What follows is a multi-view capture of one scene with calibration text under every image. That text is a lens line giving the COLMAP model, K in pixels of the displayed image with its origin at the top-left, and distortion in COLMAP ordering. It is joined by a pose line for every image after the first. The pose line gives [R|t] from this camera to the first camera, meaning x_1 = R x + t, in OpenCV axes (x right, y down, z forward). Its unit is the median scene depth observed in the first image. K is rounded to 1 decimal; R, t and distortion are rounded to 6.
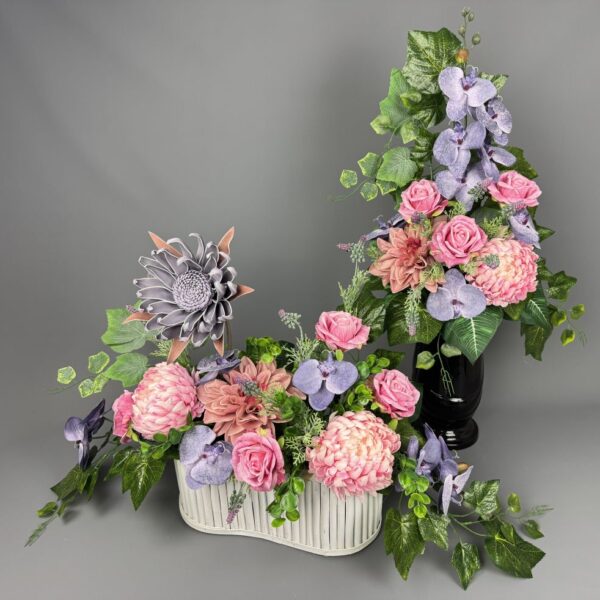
lens RADIAL K [[501.0, 0, 306.0], [0, 501.0, 307.4], [0, 0, 1]] dist [0.129876, -0.128149]
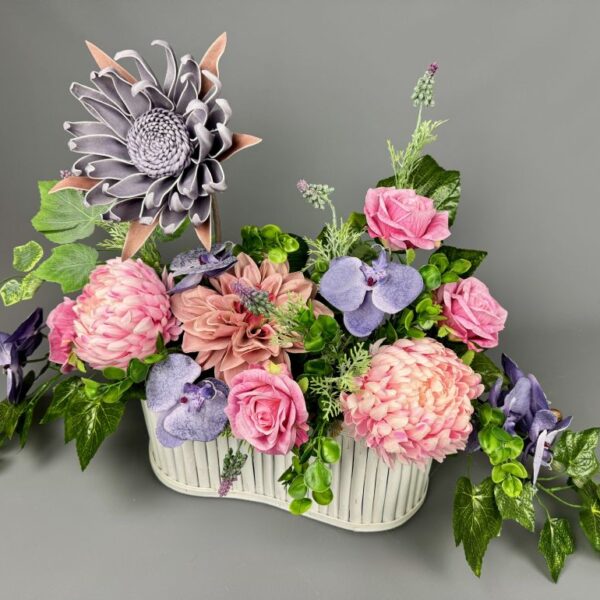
lens RADIAL K [[552.0, 0, 306.9], [0, 552.0, 302.0], [0, 0, 1]] dist [0.162225, -0.323752]
pose [[0.999440, 0.019892, 0.026906, -0.060895], [-0.024169, 0.985260, 0.169347, 0.039642], [-0.023140, -0.169902, 0.985189, 0.296175]]
